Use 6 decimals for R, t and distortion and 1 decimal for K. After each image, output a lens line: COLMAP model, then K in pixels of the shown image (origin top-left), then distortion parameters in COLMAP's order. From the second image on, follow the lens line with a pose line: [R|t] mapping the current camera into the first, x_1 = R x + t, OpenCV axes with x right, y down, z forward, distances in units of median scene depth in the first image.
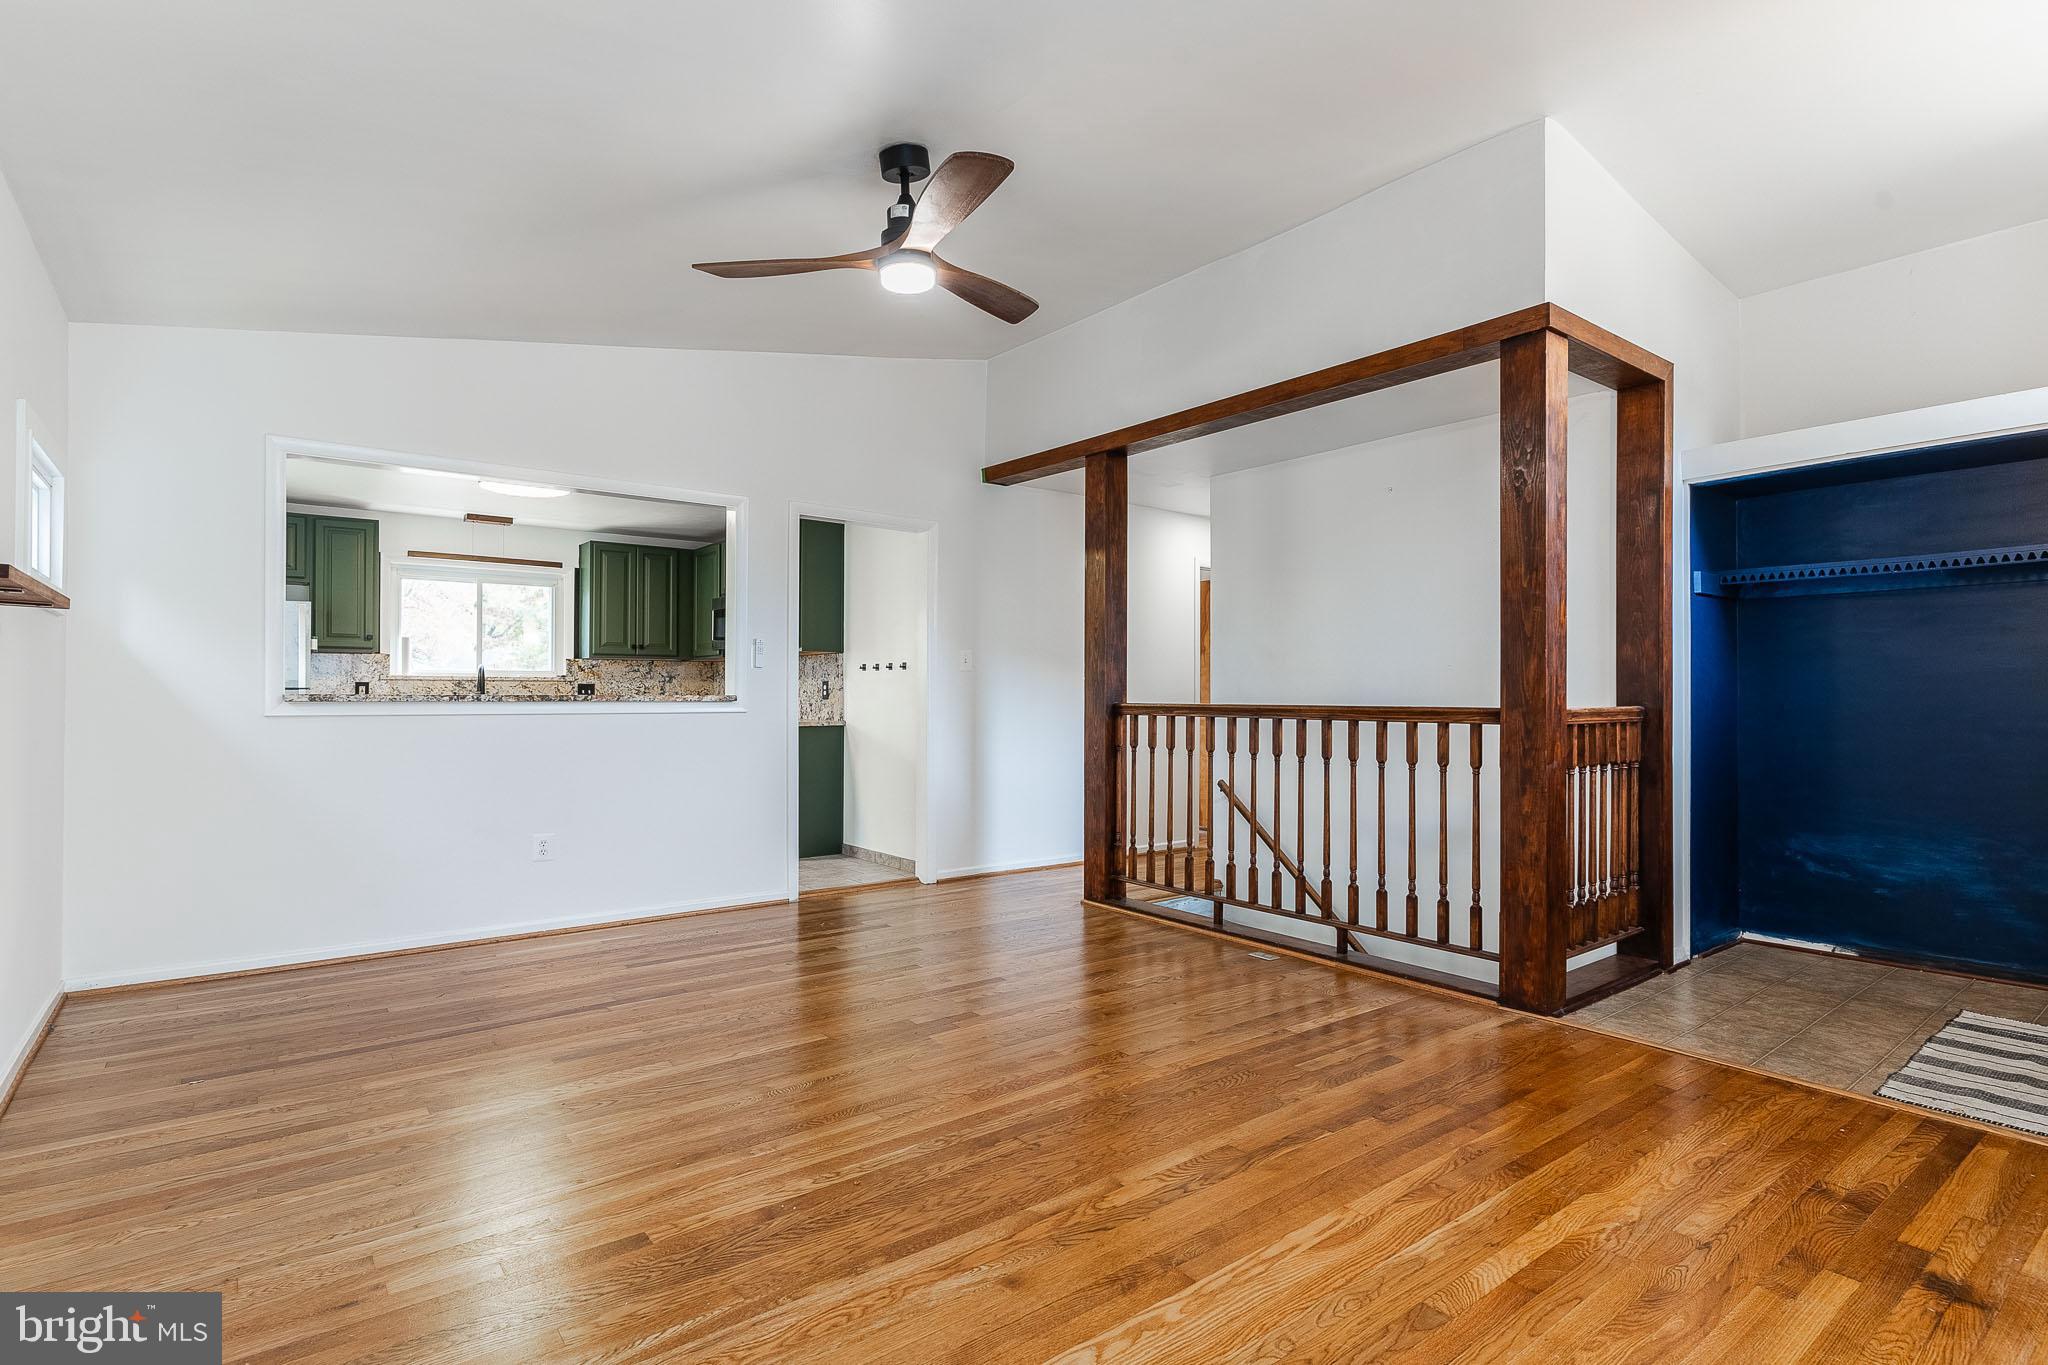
lens RADIAL K [[1004.1, 0, 1033.9], [0, 1004.1, 684.9], [0, 0, 1]] dist [0.003134, -0.002268]
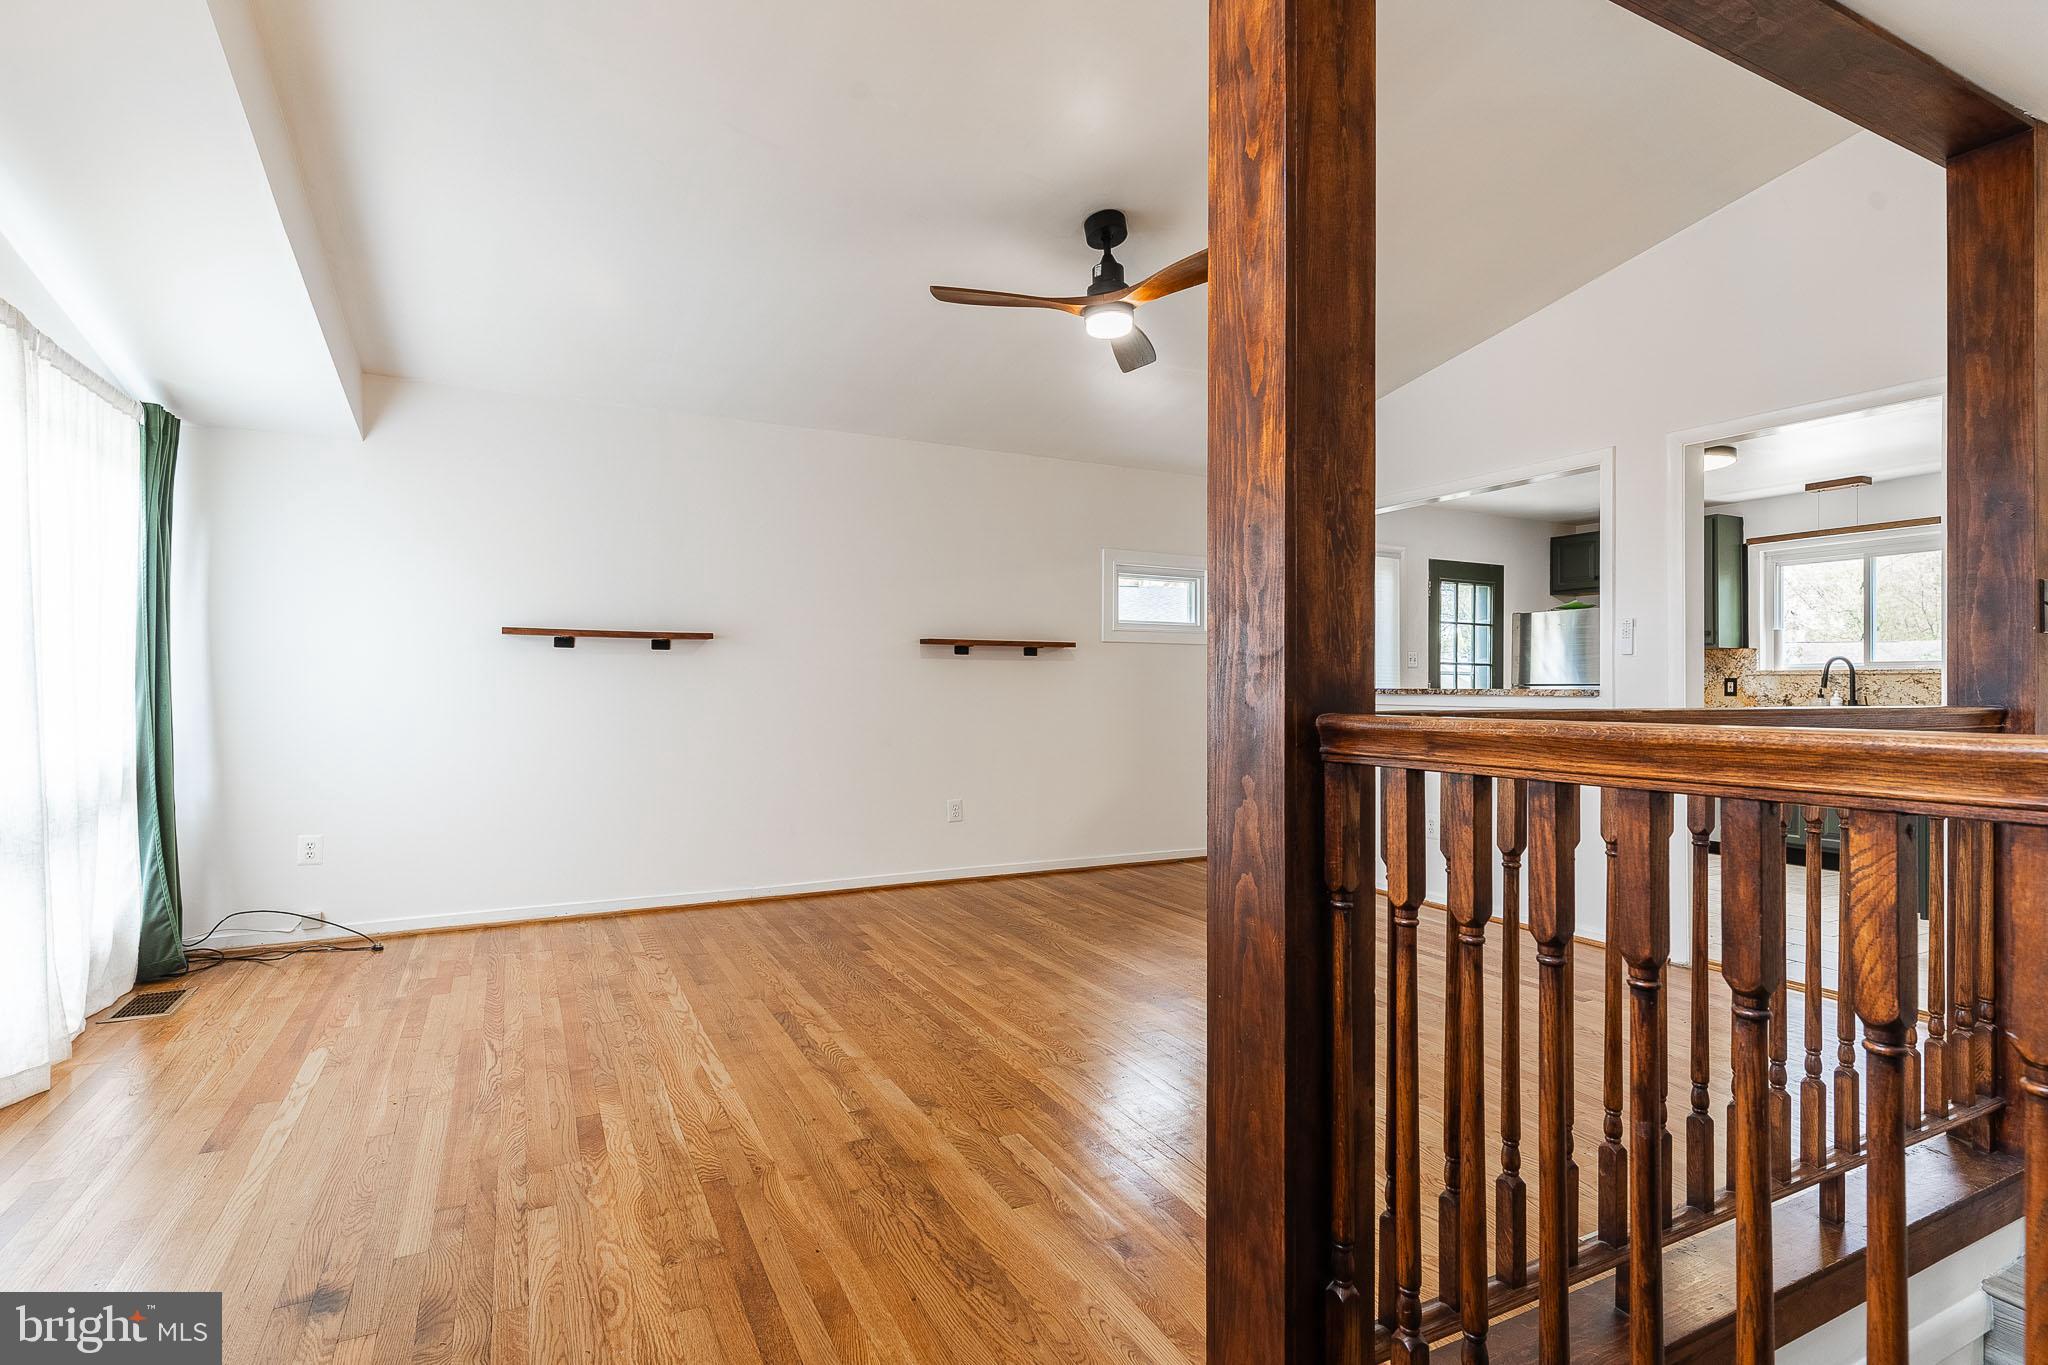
lens RADIAL K [[1004.1, 0, 986.9], [0, 1004.1, 689.0], [0, 0, 1]] dist [0.003134, -0.002268]
pose [[-0.218997, -0.002625, -0.975722, 0.588108], [0.005561, 0.999977, -0.003938, 0.009362], [0.975710, -0.006288, -0.218977, 0.633301]]
